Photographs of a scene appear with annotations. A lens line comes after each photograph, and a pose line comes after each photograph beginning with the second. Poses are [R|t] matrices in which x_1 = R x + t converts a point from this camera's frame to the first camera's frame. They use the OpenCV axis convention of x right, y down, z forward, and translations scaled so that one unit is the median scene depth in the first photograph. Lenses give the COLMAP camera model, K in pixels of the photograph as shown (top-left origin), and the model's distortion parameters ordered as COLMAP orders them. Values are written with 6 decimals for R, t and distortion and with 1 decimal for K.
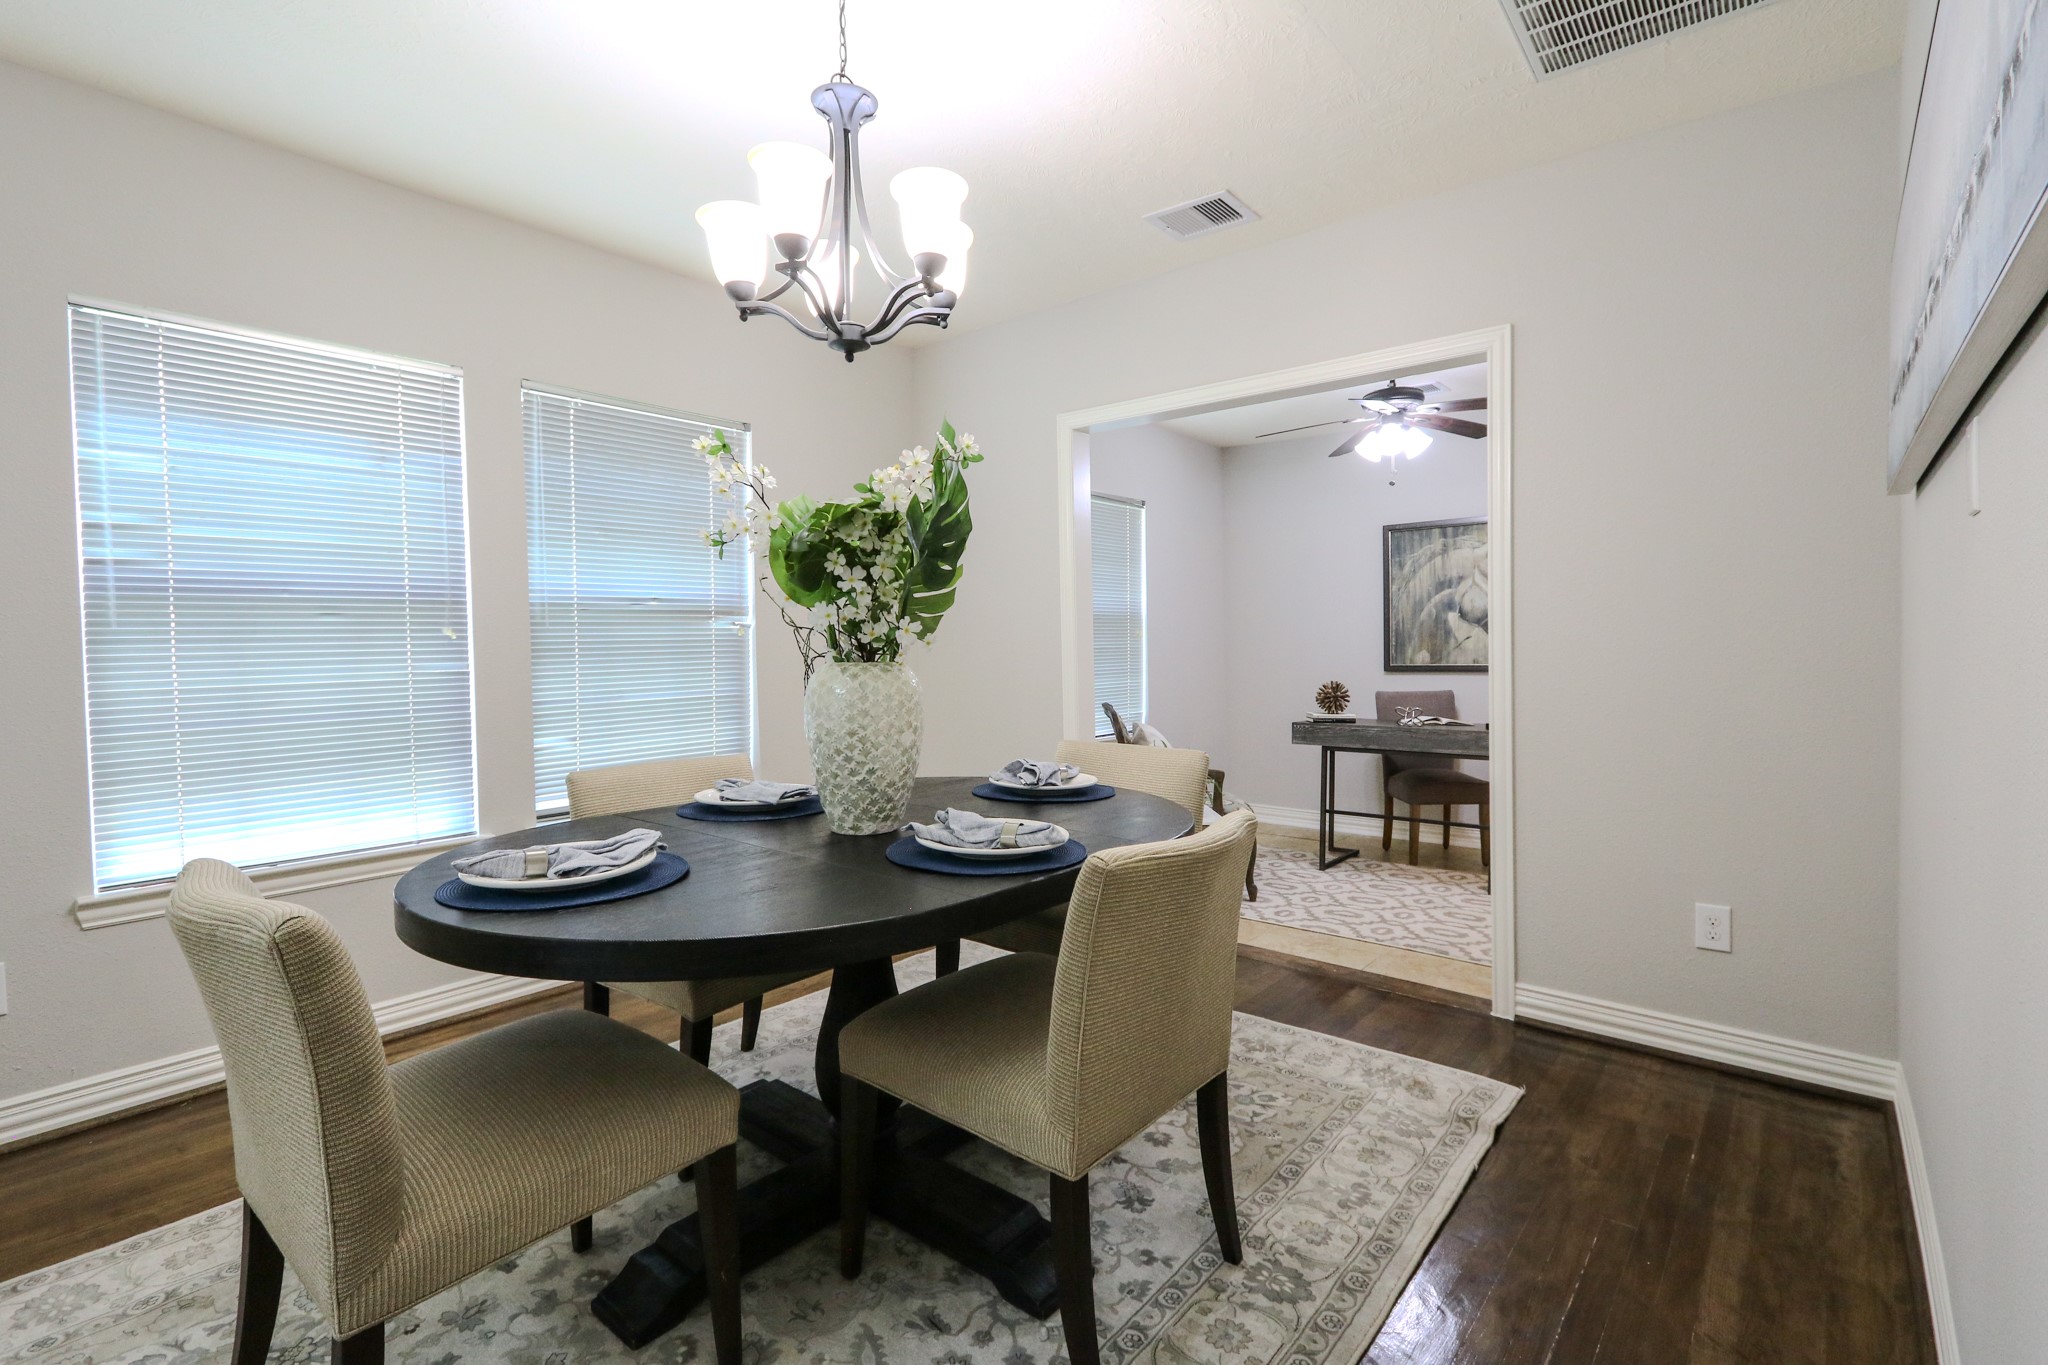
lens RADIAL K [[942.0, 0, 1028.3], [0, 942.0, 681.2], [0, 0, 1]] dist [0.003378, -0.002892]
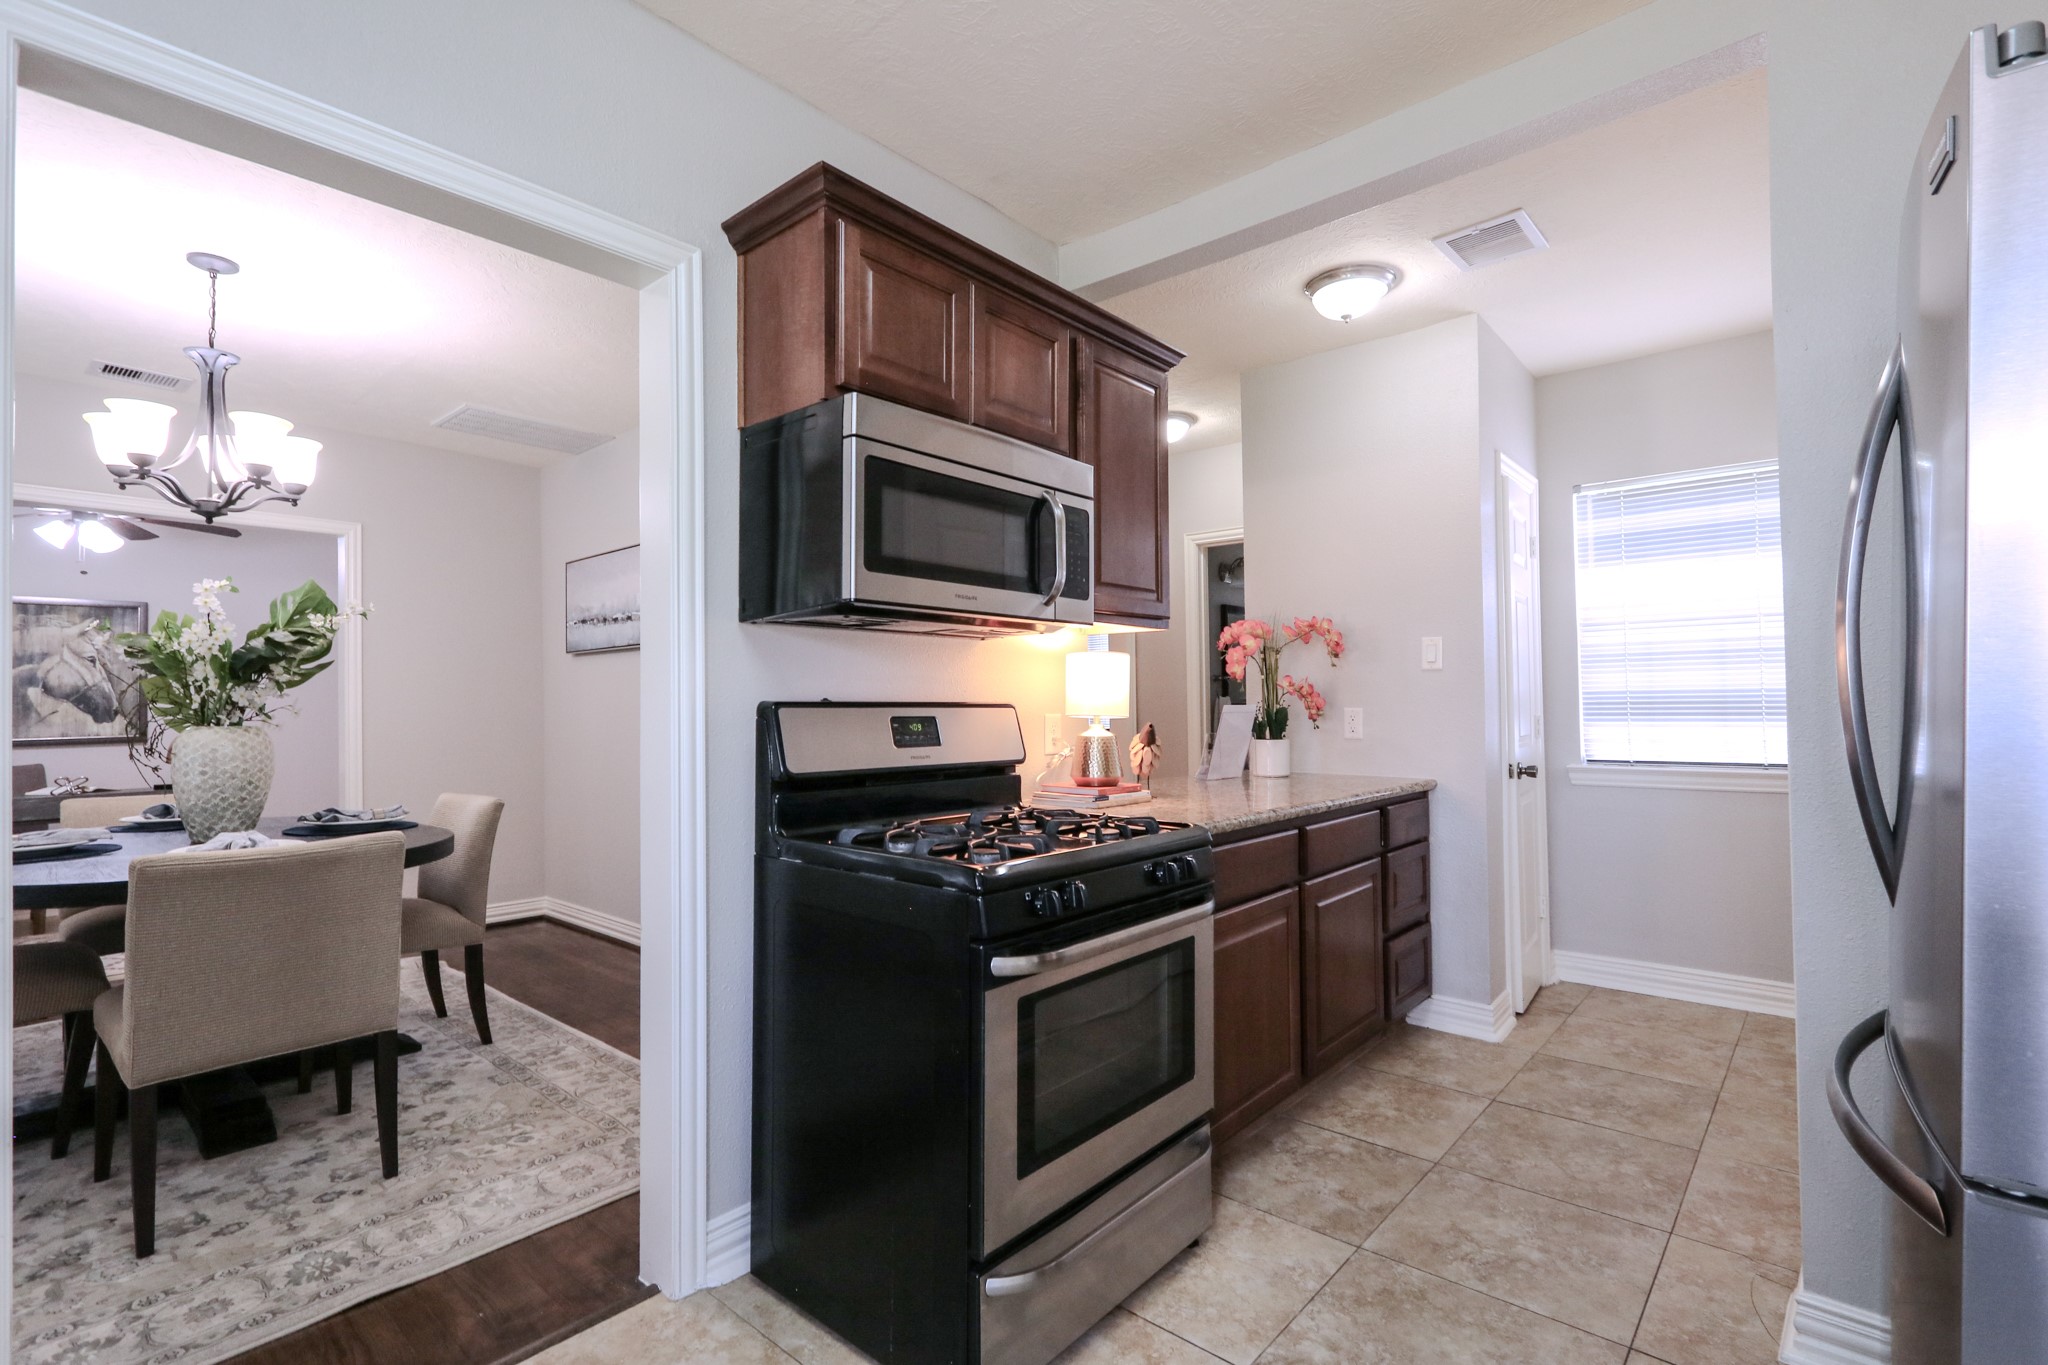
lens RADIAL K [[942.0, 0, 1035.3], [0, 942.0, 679.8], [0, 0, 1]] dist [0.003378, -0.002892]
pose [[0.024446, 0.034684, 0.999099, -0.612690], [0.047559, 0.998226, -0.035818, 0.007686], [-0.998569, 0.048391, 0.022754, -0.120529]]
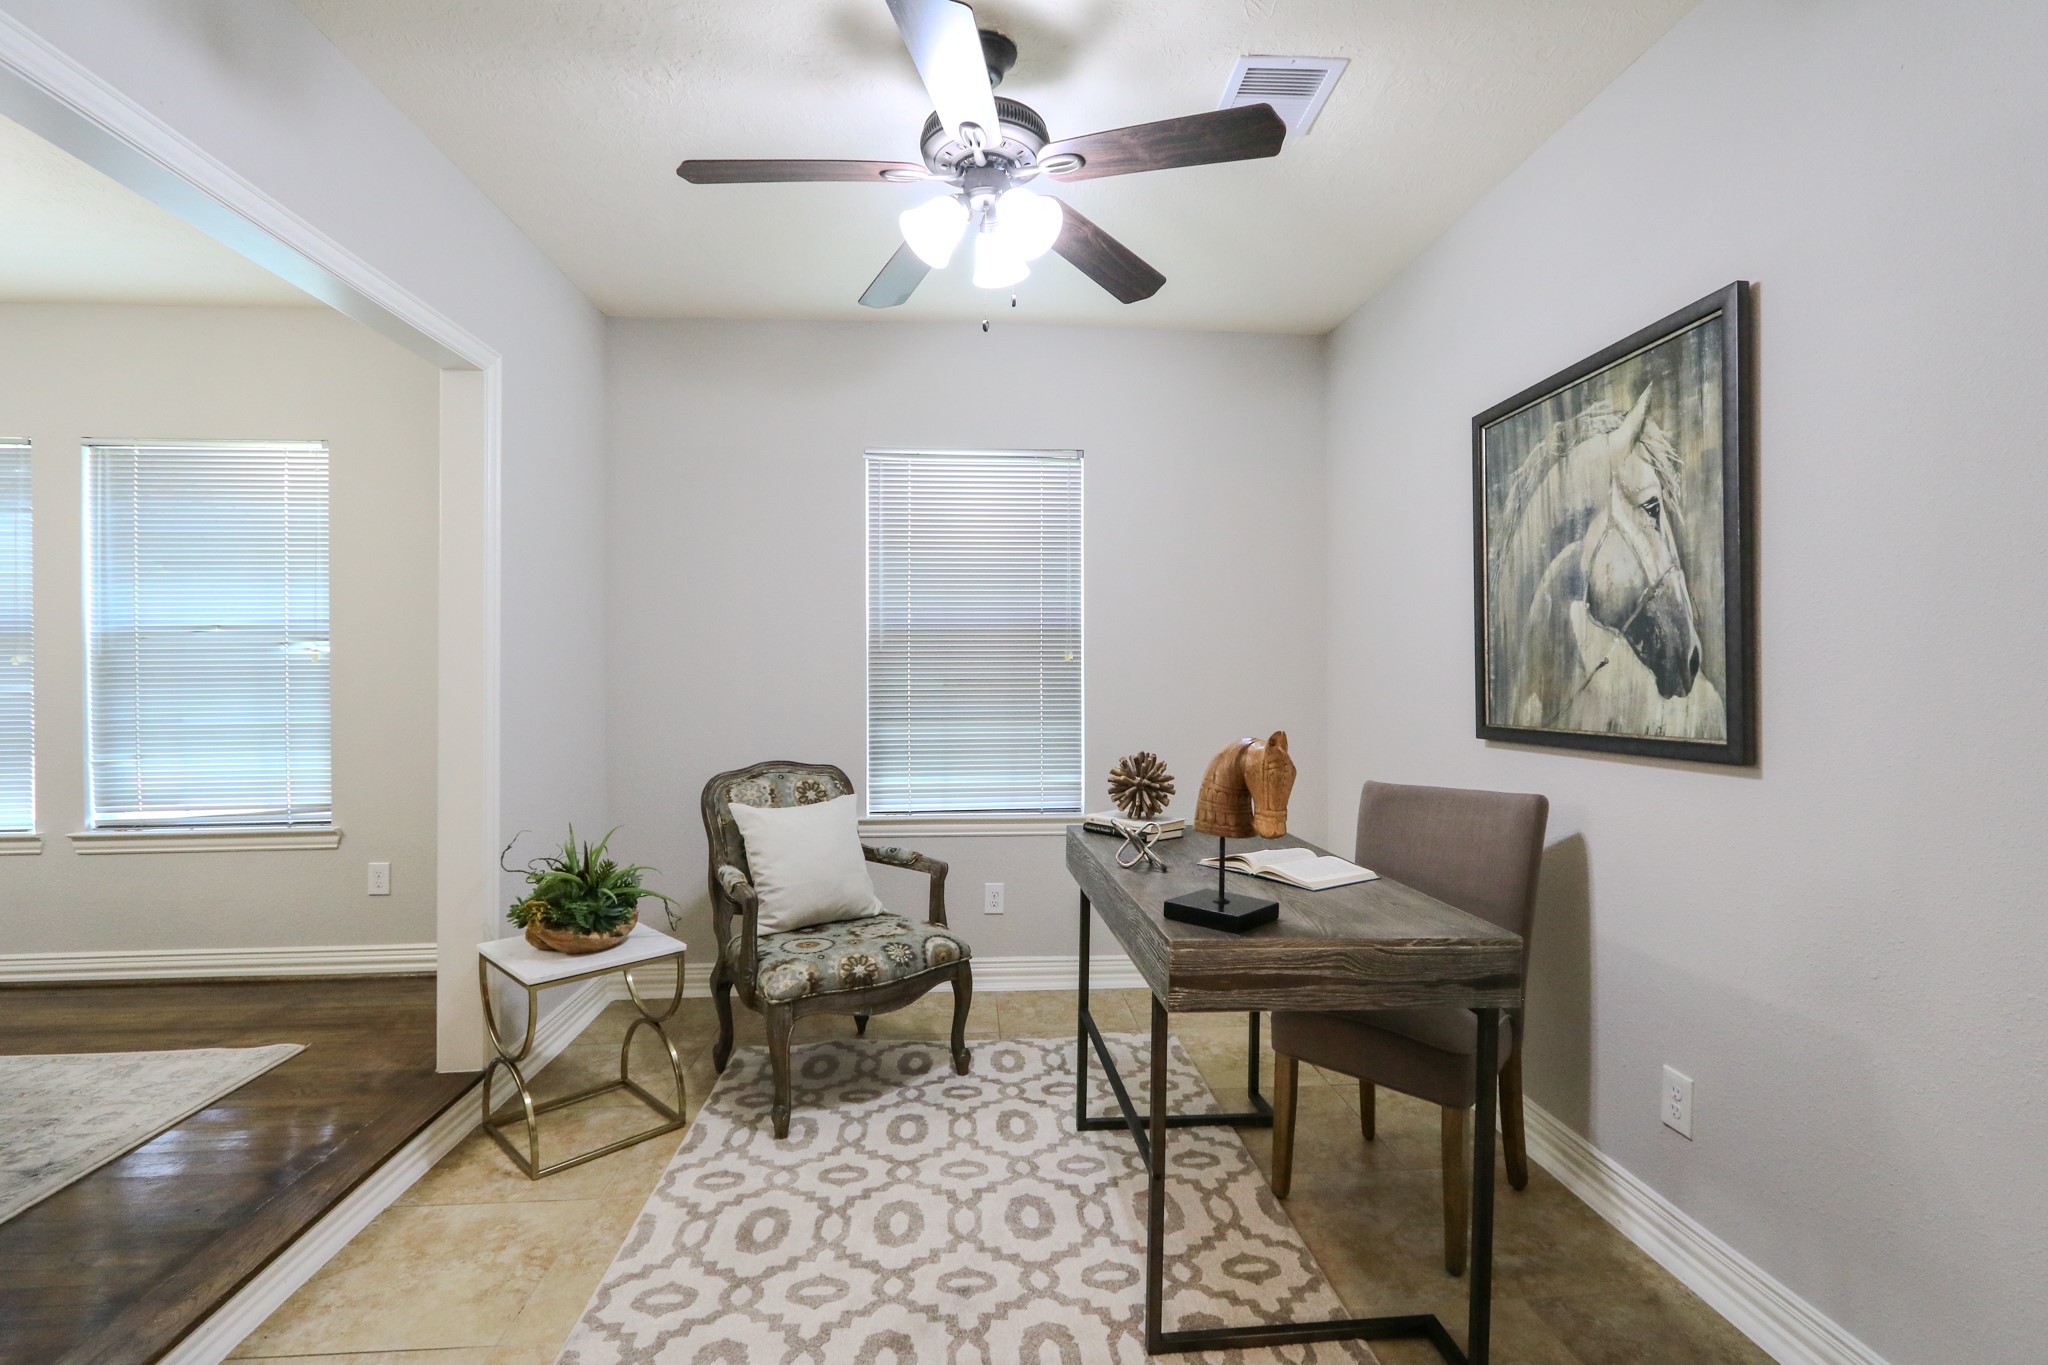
lens RADIAL K [[942.0, 0, 1029.5], [0, 942.0, 677.5], [0, 0, 1]] dist [0.003378, -0.002892]
pose [[0.694335, 0.010434, -0.719576, 0.650738], [-0.033570, 0.999276, -0.017903, -0.028761], [0.718869, 0.036587, 0.694183, 0.626986]]
